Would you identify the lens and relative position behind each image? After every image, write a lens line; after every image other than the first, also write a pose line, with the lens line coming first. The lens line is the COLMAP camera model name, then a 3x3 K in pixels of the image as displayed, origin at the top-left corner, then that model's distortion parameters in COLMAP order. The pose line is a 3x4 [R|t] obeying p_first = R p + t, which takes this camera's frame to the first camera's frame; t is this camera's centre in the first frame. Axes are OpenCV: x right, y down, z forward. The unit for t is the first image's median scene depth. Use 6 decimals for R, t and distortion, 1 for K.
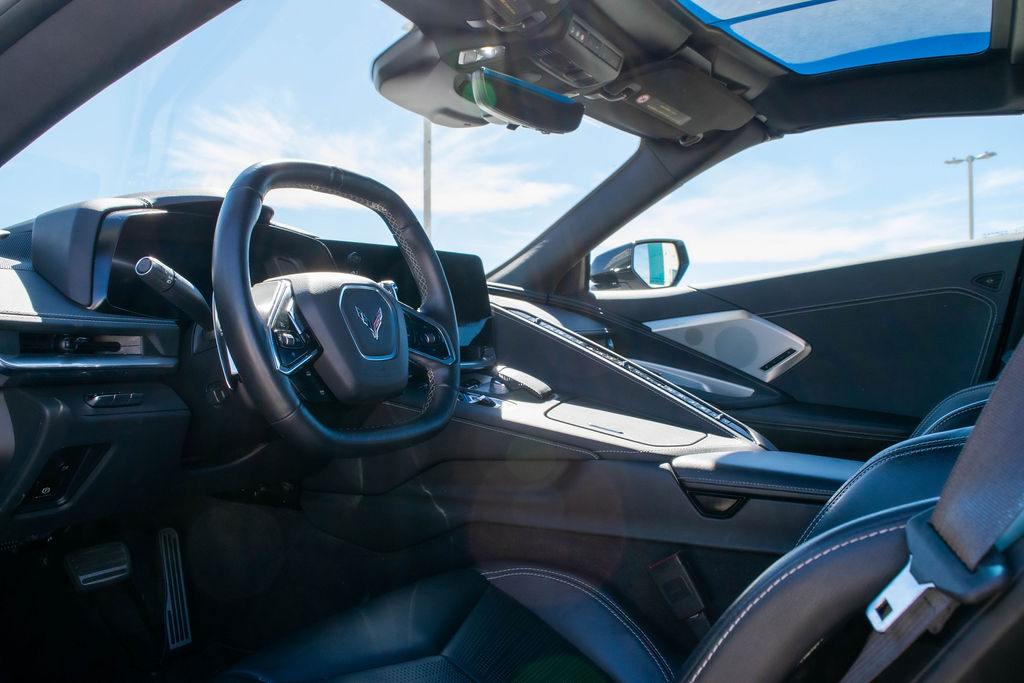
lens RADIAL K [[800.4, 0, 512.0], [0, 800.4, 341.5], [0, 0, 1]] dist [-0.087206, -0.000272]
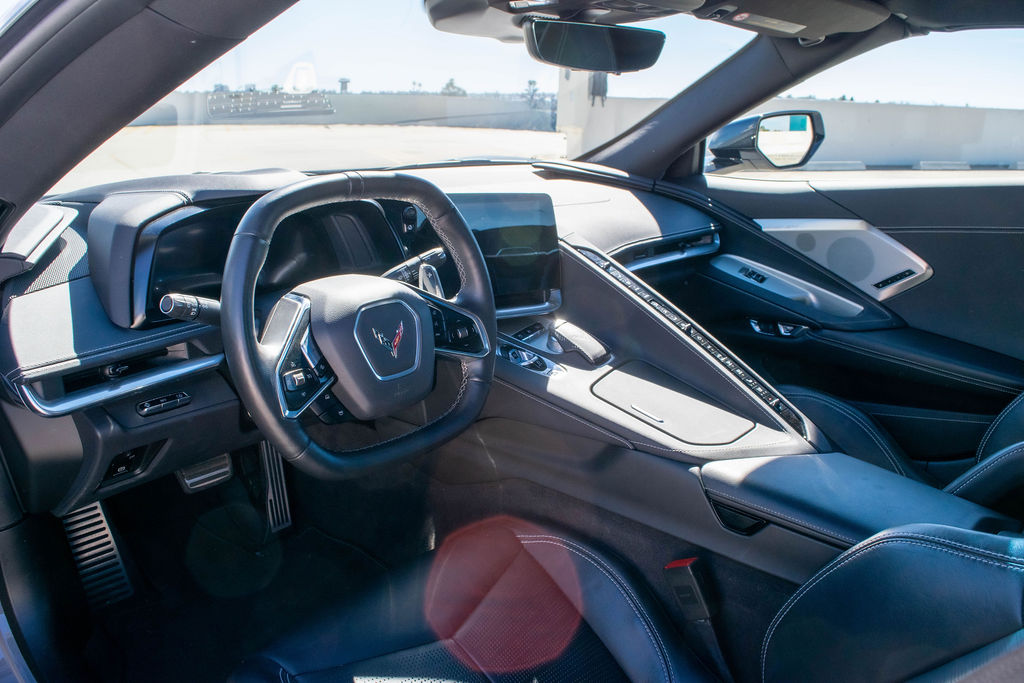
lens RADIAL K [[800.4, 0, 512.0], [0, 800.4, 341.5], [0, 0, 1]] dist [-0.087206, -0.000272]
pose [[0.976806, 0.073712, -0.201040, 0.136617], [-0.012415, 0.956797, 0.290490, -0.243959], [0.213767, -0.281257, 0.935520, 0.062351]]
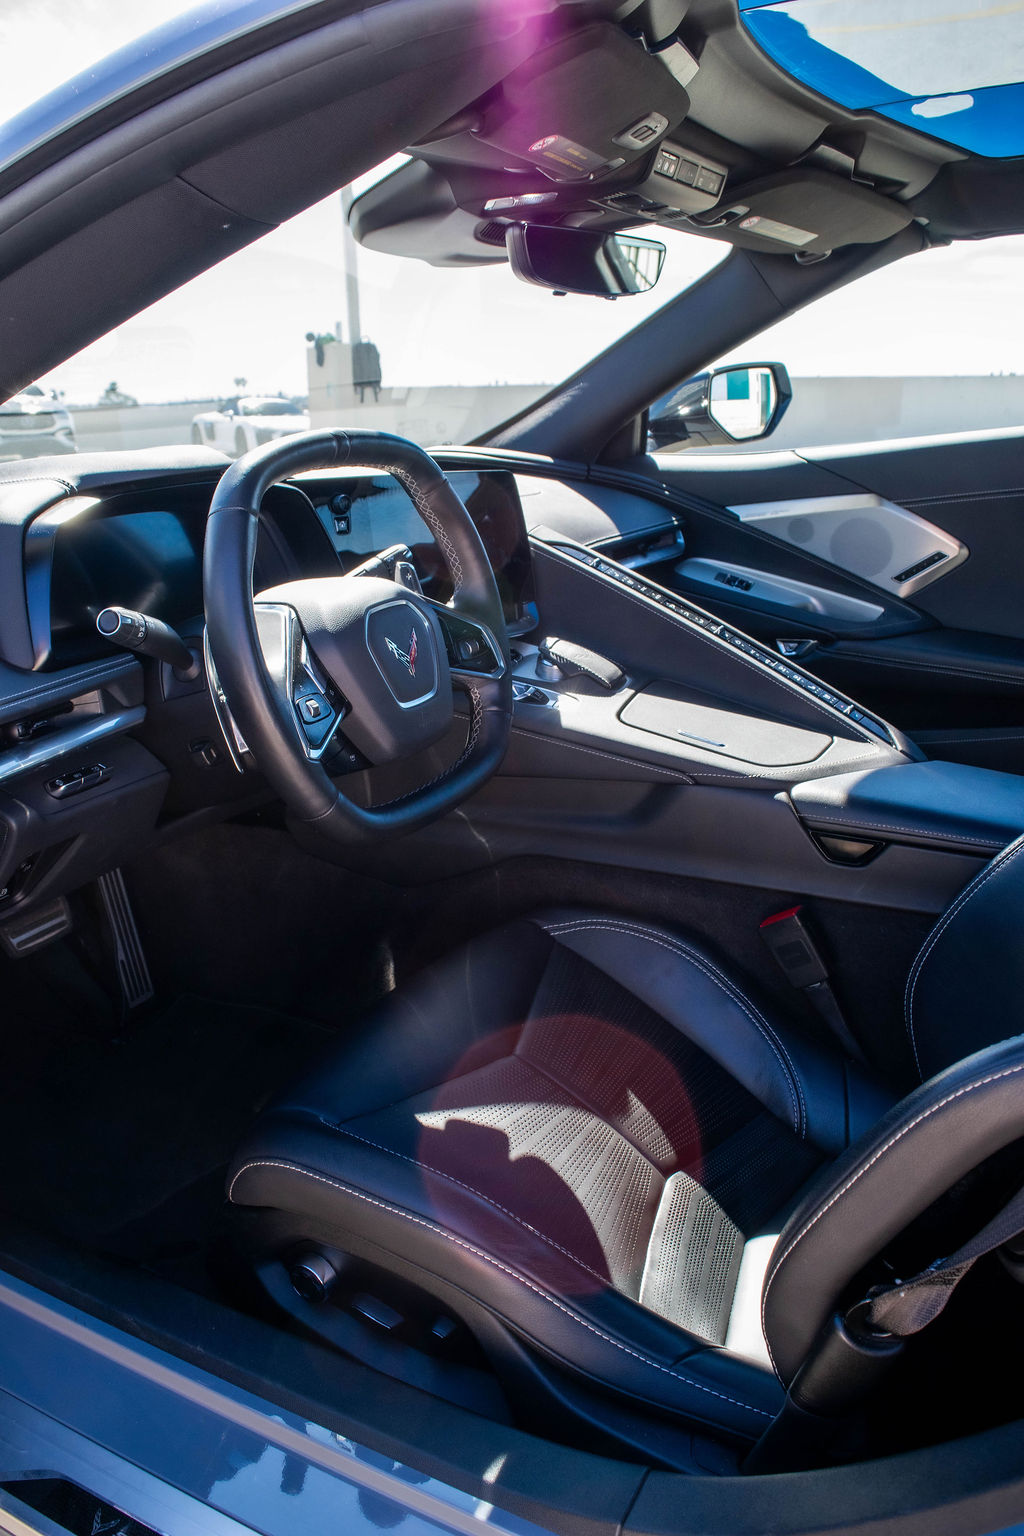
lens RADIAL K [[1200.6, 0, 504.2], [0, 1200.6, 774.9], [0, 0, 1]] dist [-0.087206, -0.000272]
pose [[0.999341, -0.035157, 0.008984, -0.074632], [0.030827, 0.953146, 0.300937, -0.191560], [-0.019143, -0.300462, 0.953602, -0.081091]]
